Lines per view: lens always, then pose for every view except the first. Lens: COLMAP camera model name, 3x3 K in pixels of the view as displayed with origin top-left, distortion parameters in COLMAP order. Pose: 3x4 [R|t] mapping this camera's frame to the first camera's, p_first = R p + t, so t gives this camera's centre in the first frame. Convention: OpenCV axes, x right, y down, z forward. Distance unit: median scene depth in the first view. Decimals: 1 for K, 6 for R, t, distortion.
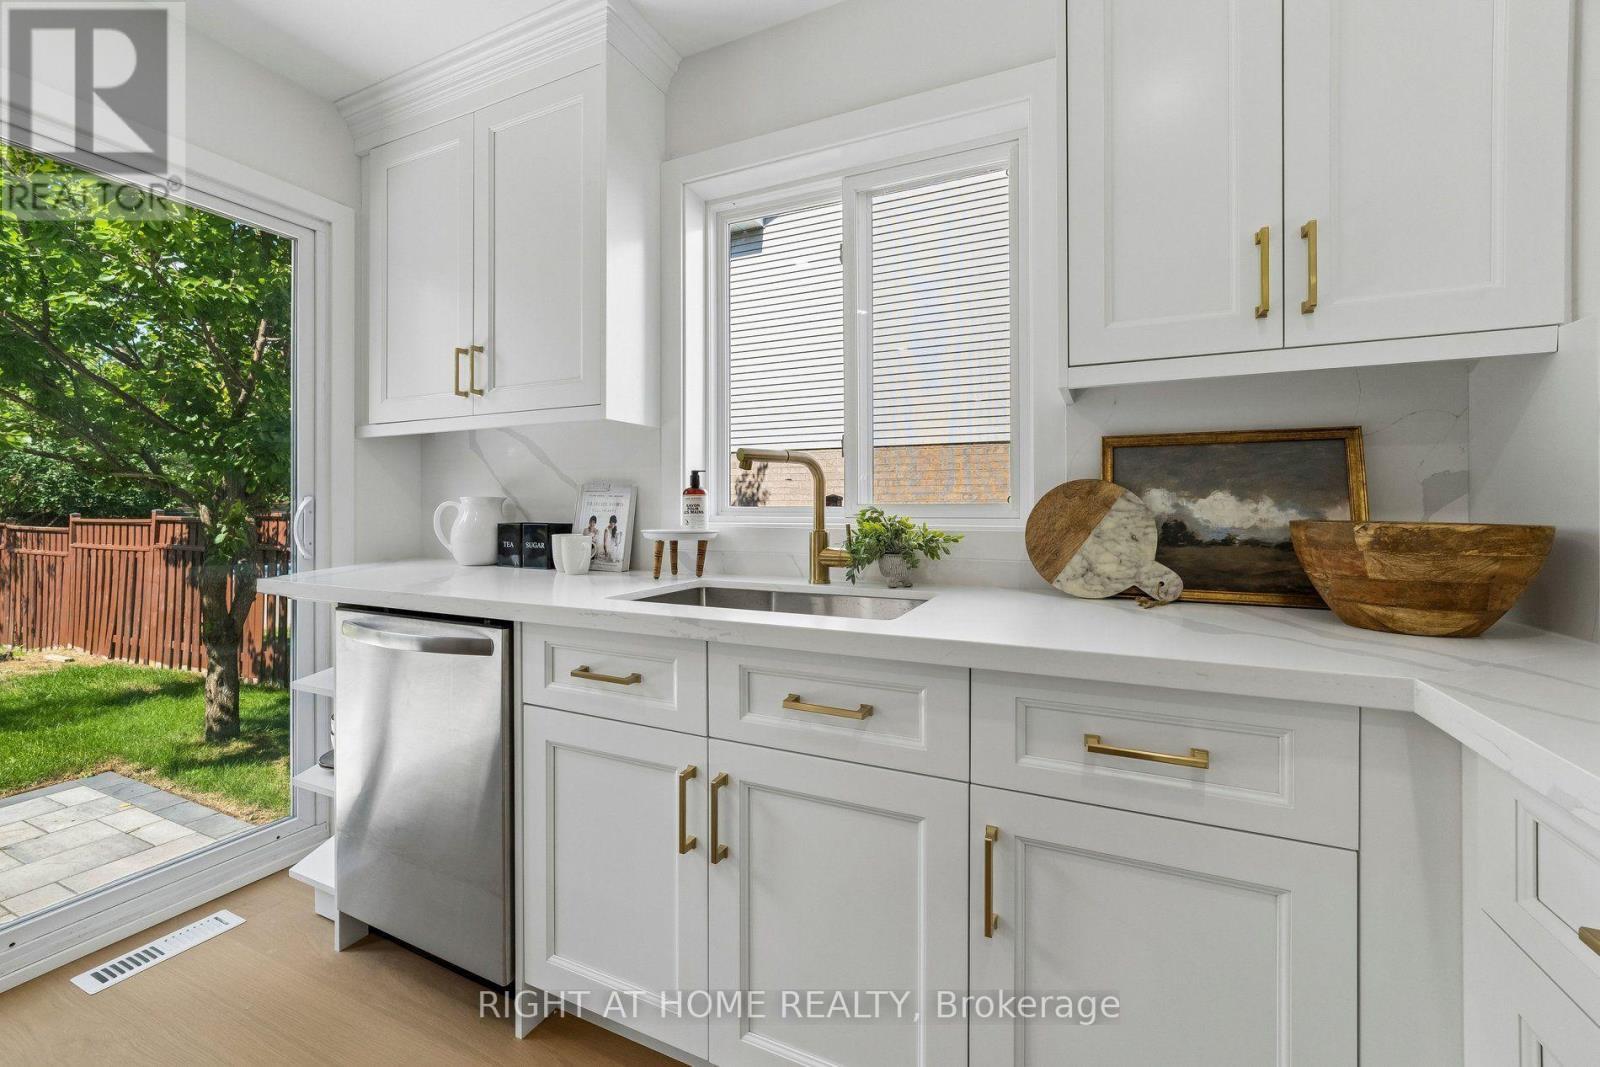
lens RADIAL K [[664.0, 0, 801.7], [0, 664.0, 509.9], [0, 0, 1]] dist [-0.001681, 0.000144]
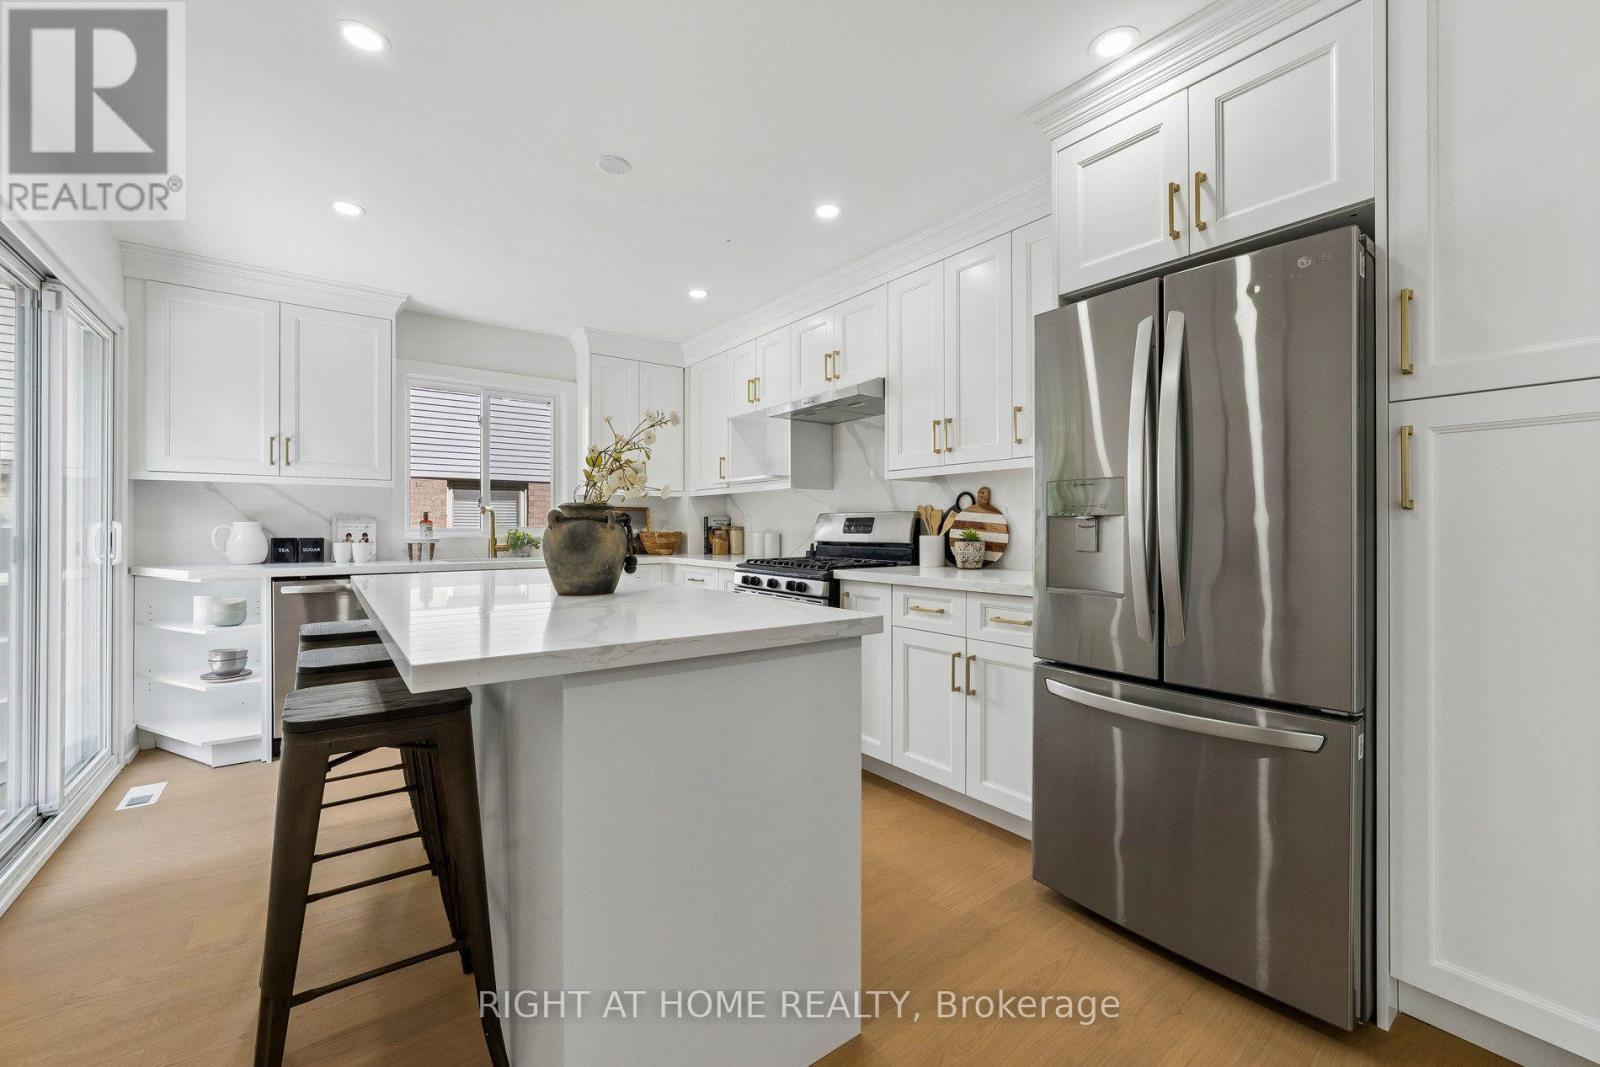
lens RADIAL K [[664.0, 0, 792.5], [0, 664.0, 526.5], [0, 0, 1]] dist [-0.001681, 0.000144]
pose [[0.471360, 0.001170, 0.881940, -2.021968], [0.002925, 0.999992, -0.002890, -0.000253], [-0.881936, 0.003942, 0.471353, -1.470314]]
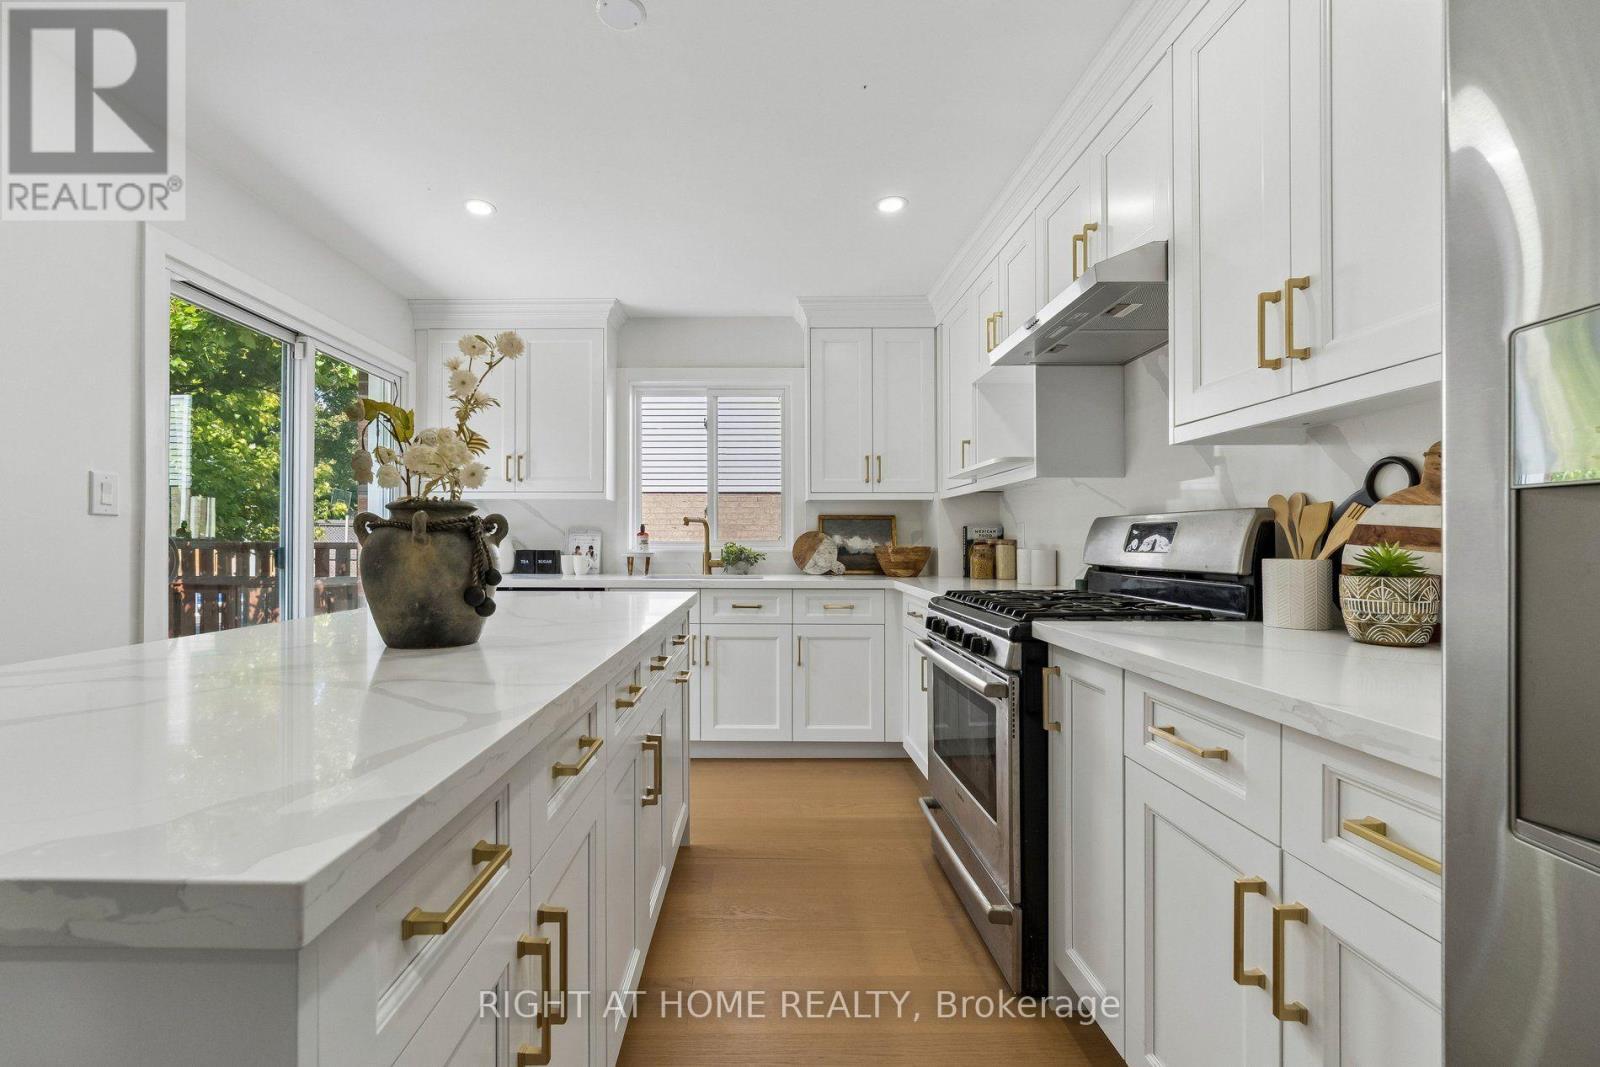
lens RADIAL K [[664.0, 0, 759.6], [0, 664.0, 535.4], [0, 0, 1]] dist [-0.001681, 0.000144]
pose [[0.913445, 0.004374, 0.406939, -0.897669], [0.000087, 0.999940, -0.010941, 0.000289], [-0.406963, 0.010030, 0.913390, -1.419752]]
